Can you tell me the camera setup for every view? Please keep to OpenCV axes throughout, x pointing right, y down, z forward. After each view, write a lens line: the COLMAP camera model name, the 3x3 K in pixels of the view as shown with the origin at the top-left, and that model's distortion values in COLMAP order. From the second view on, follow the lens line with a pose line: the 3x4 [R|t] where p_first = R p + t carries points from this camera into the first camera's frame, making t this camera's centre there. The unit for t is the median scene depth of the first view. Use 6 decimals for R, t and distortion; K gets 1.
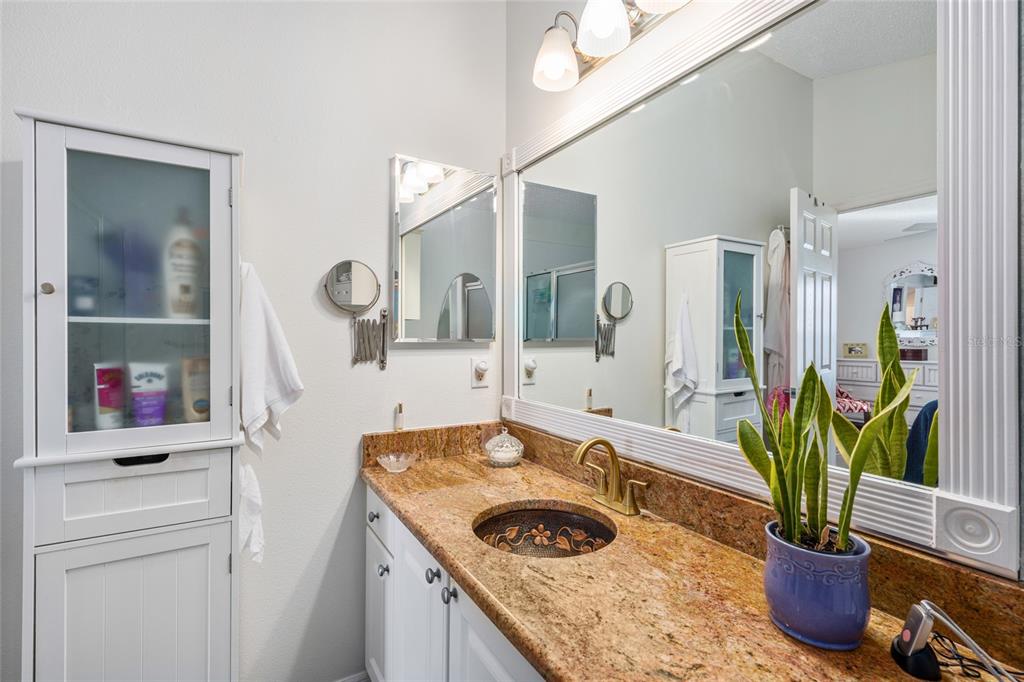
lens RADIAL K [[468.8, 0, 512.0], [0, 468.8, 341.0], [0, 0, 1]] dist [0.000844, 0.000346]
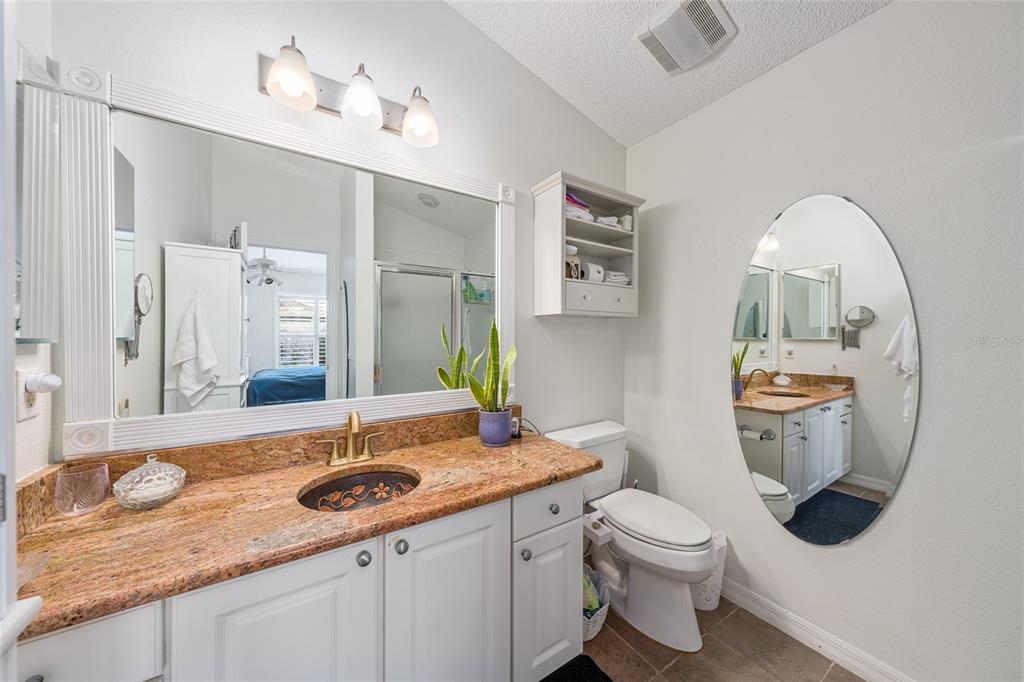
lens RADIAL K [[356.1, 0, 520.0], [0, 356.1, 345.0], [0, 0, 1]] dist [-0.000780, 0.000002]
pose [[-0.063584, -0.022225, 0.997729, -0.827180], [0.008593, 0.999703, 0.022817, -0.001358], [-0.997939, 0.010024, -0.063374, 0.578592]]
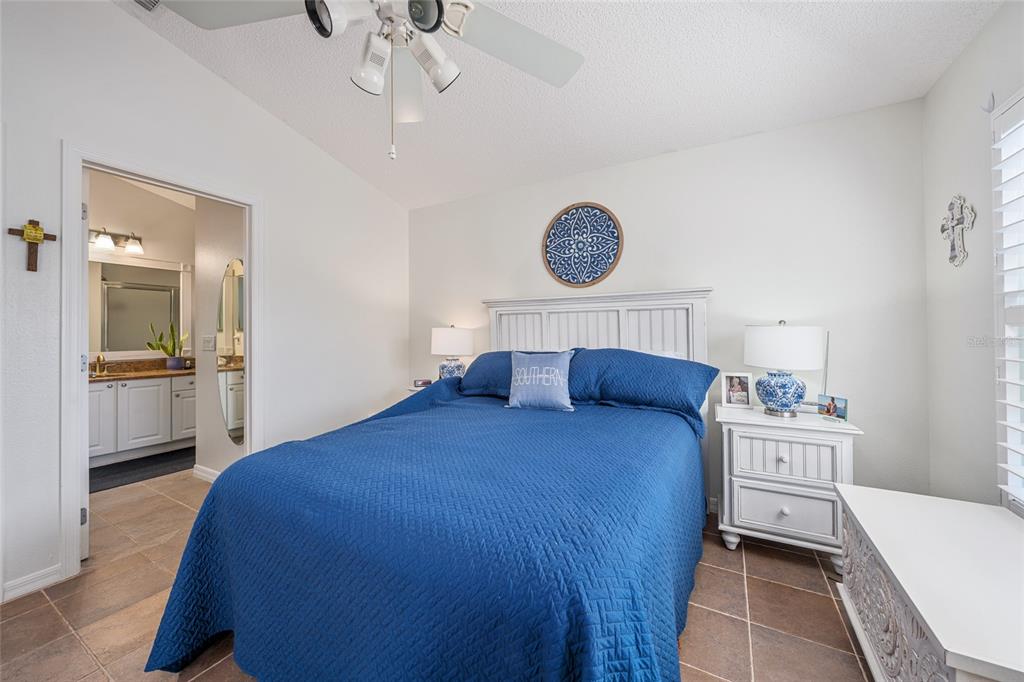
lens RADIAL K [[371.7, 0, 515.7], [0, 371.7, 341.4], [0, 0, 1]] dist [-0.002803, -0.000031]
pose [[-0.521667, -0.011268, 0.853075, -3.649749], [0.007003, 0.999823, 0.017489, 0.068610], [-0.853121, 0.015097, -0.521495, -0.189945]]
